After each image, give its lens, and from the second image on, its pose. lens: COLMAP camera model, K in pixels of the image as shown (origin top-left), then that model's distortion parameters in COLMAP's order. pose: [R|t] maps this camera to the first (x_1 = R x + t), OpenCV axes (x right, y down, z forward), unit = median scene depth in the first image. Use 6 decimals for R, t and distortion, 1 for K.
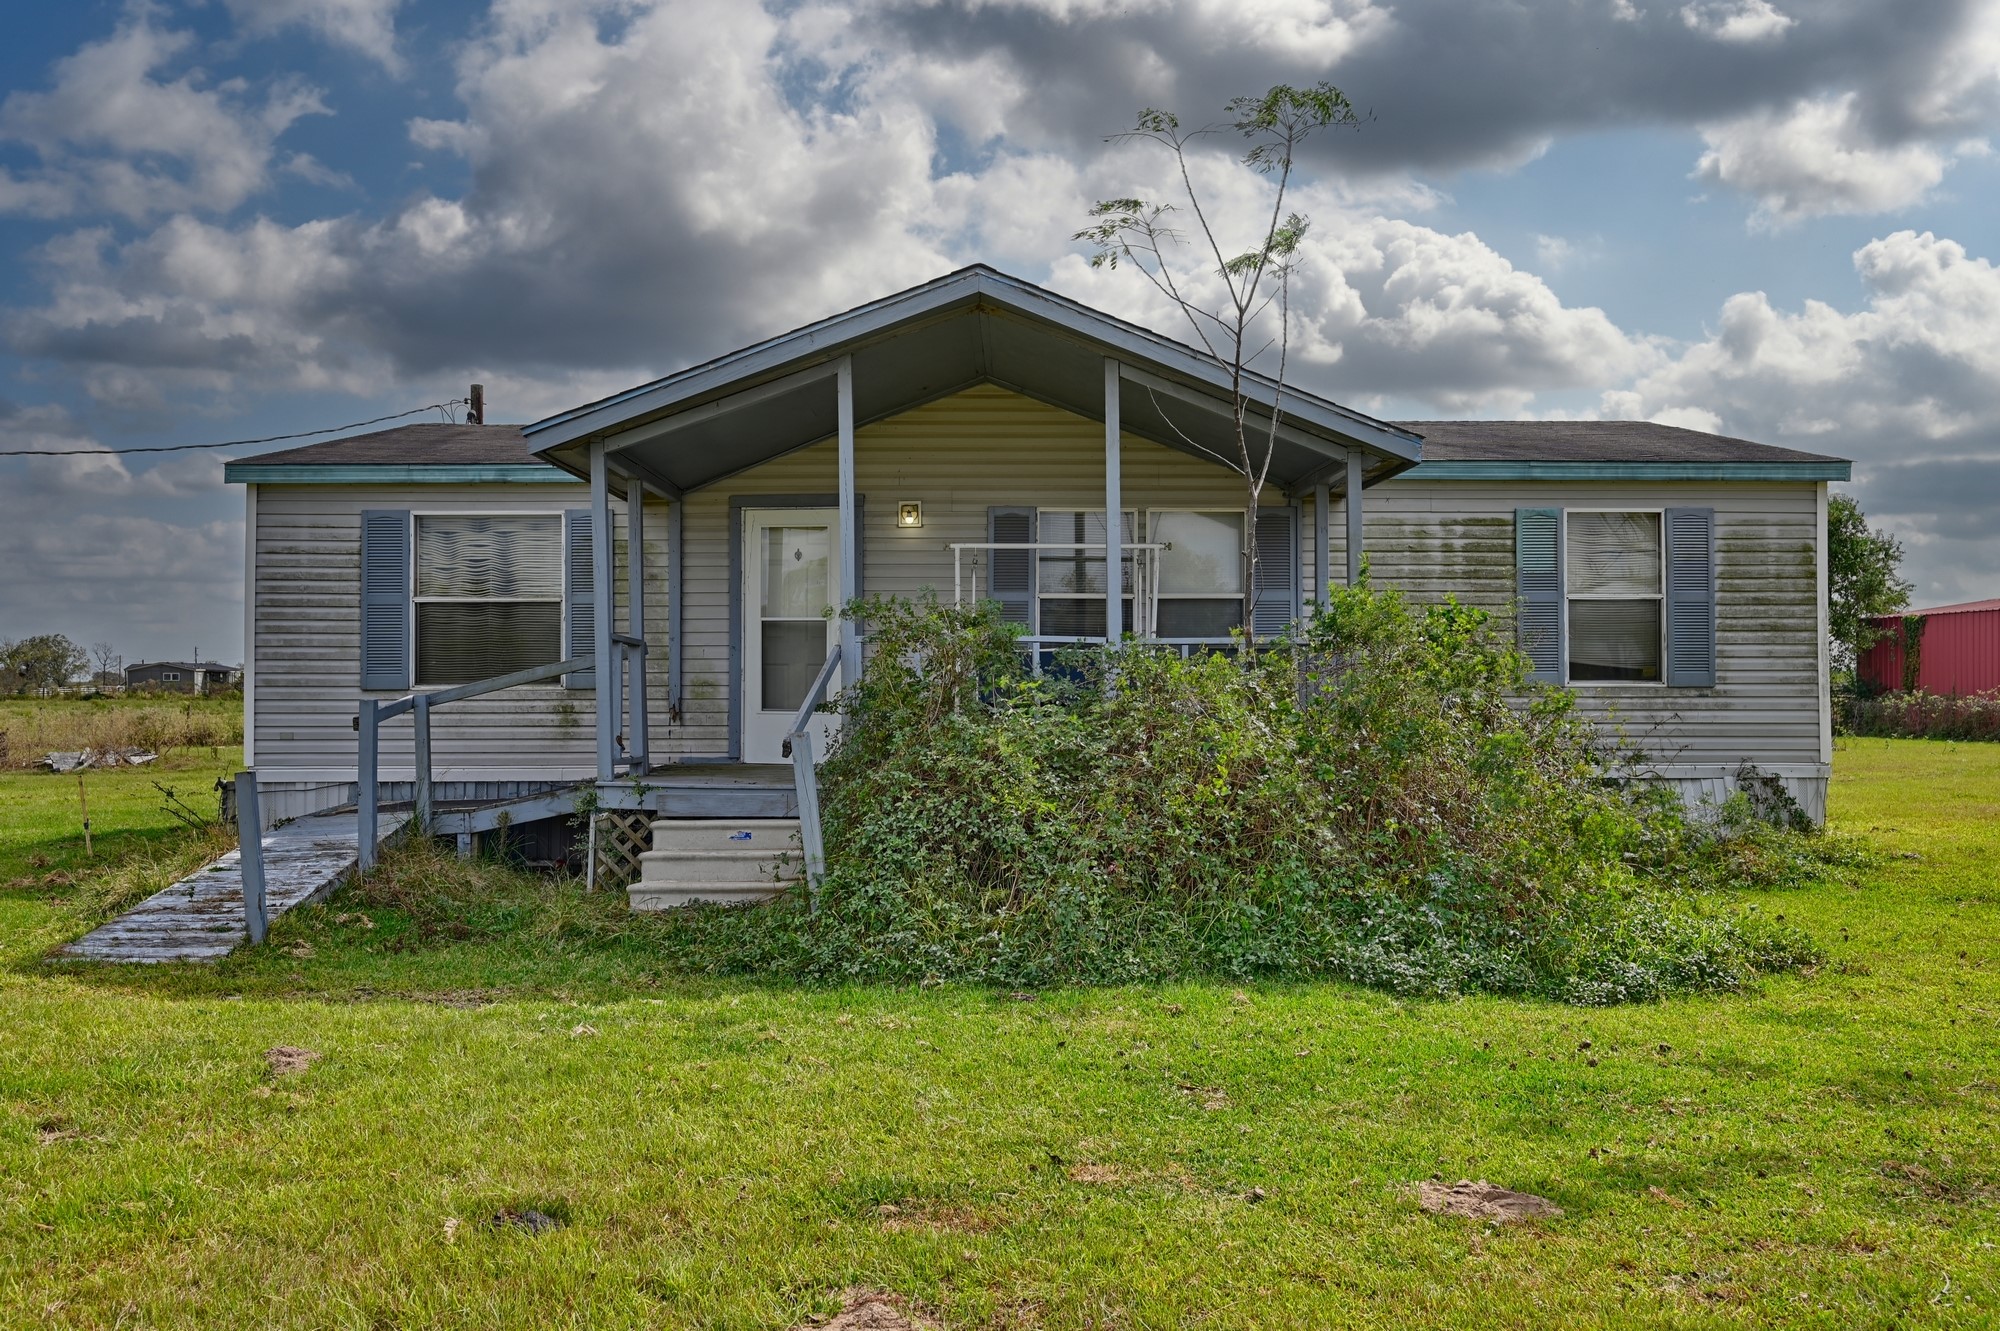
lens RADIAL K [[1729.2, 0, 999.9], [0, 1729.2, 663.6], [0, 0, 1]] dist [-0.000096, 0.002455]
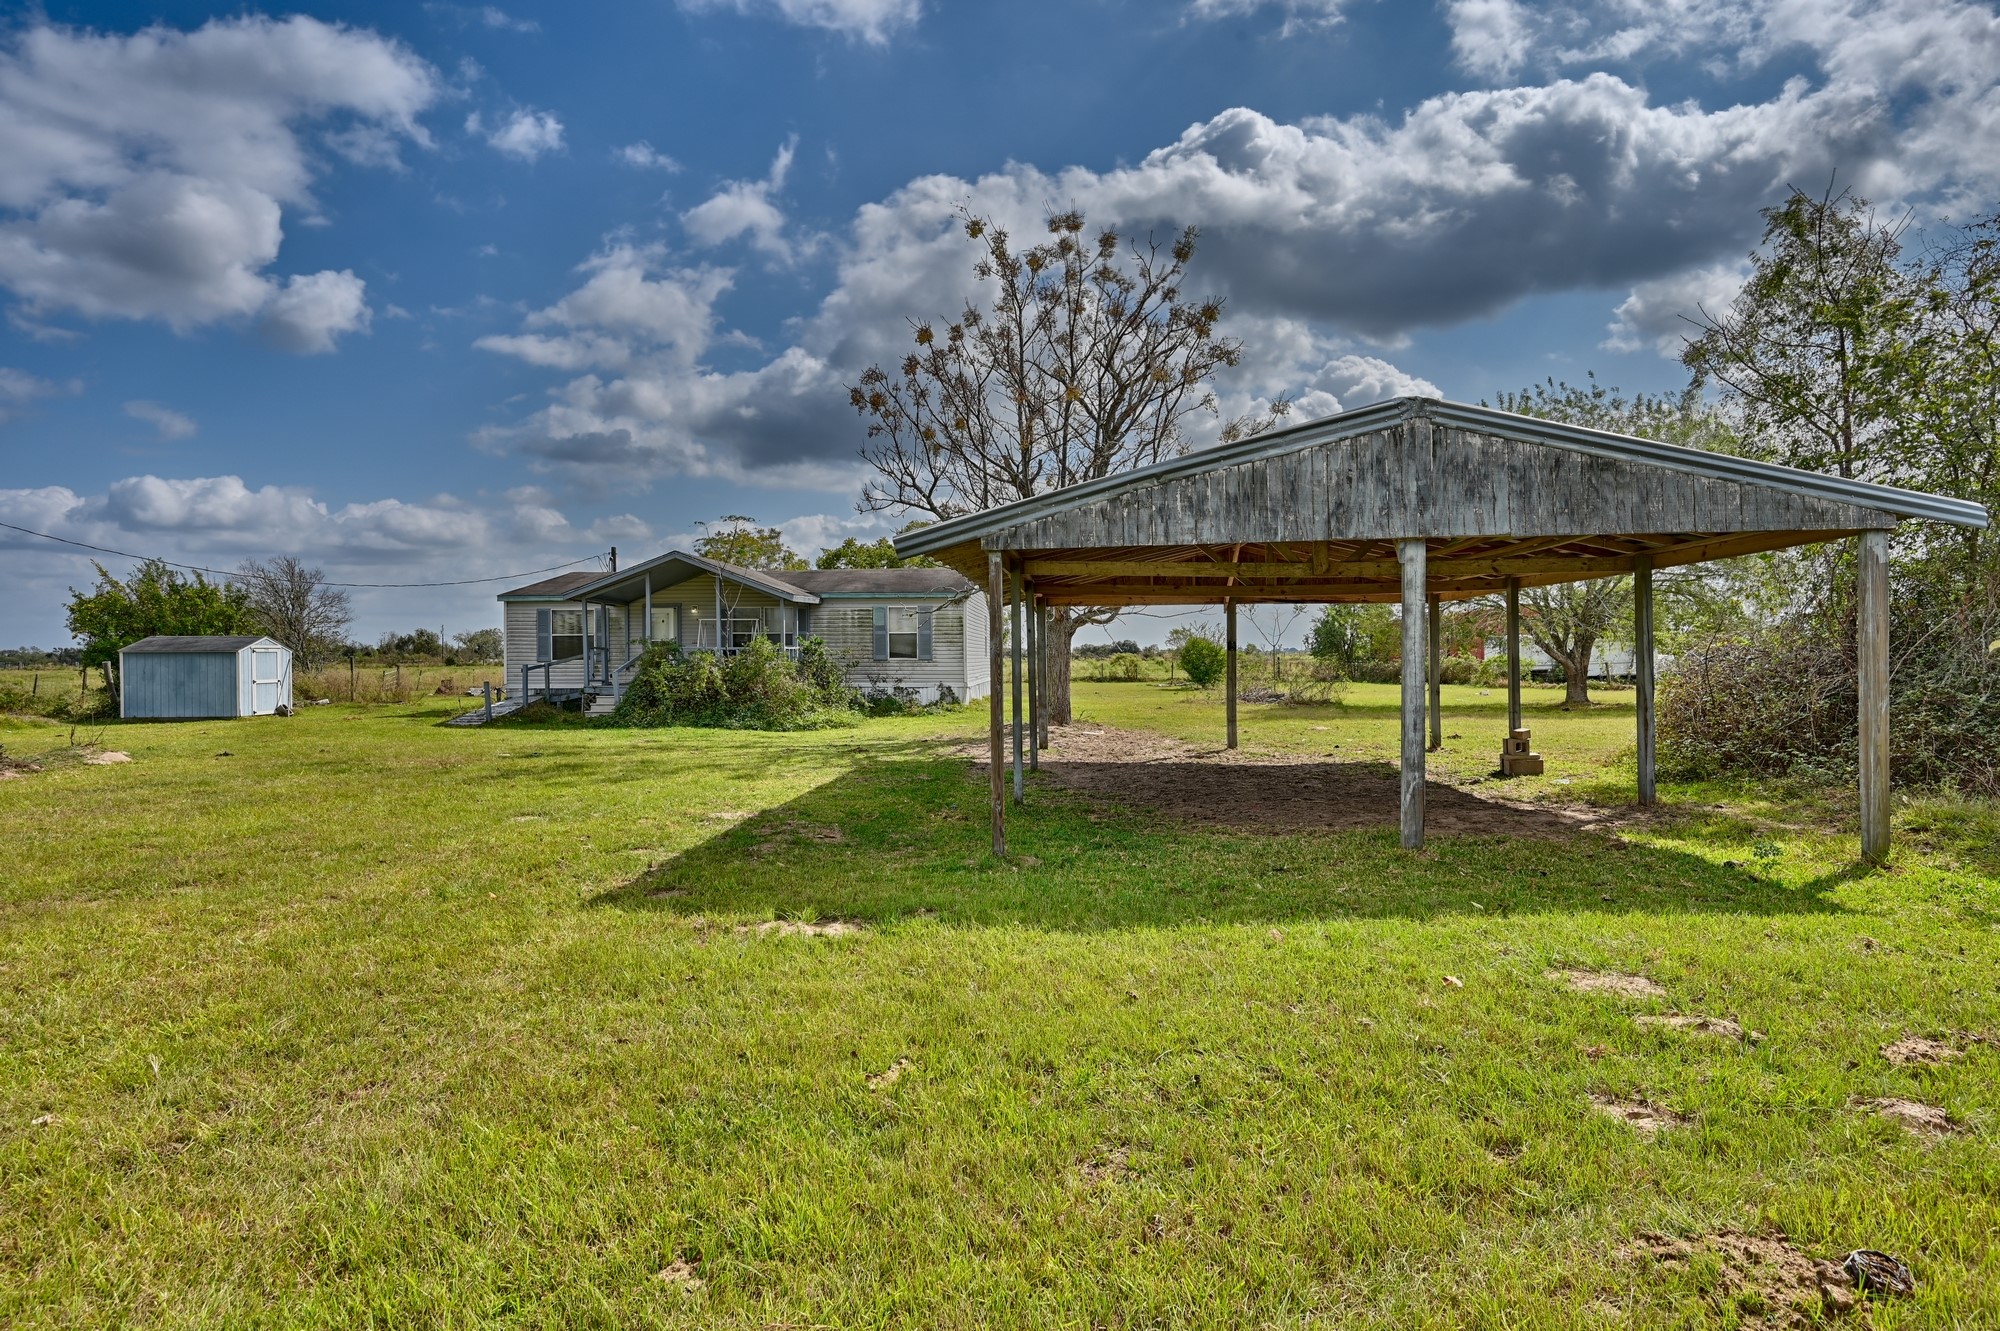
lens RADIAL K [[1094.8, 0, 1000.5], [0, 1094.8, 660.8], [0, 0, 1]] dist [-0.000128, -0.000037]
pose [[0.997595, -0.002364, -0.069268, 0.691751], [0.003534, 0.999853, 0.016768, -0.019459], [0.069218, -0.016973, 0.997457, -1.089757]]
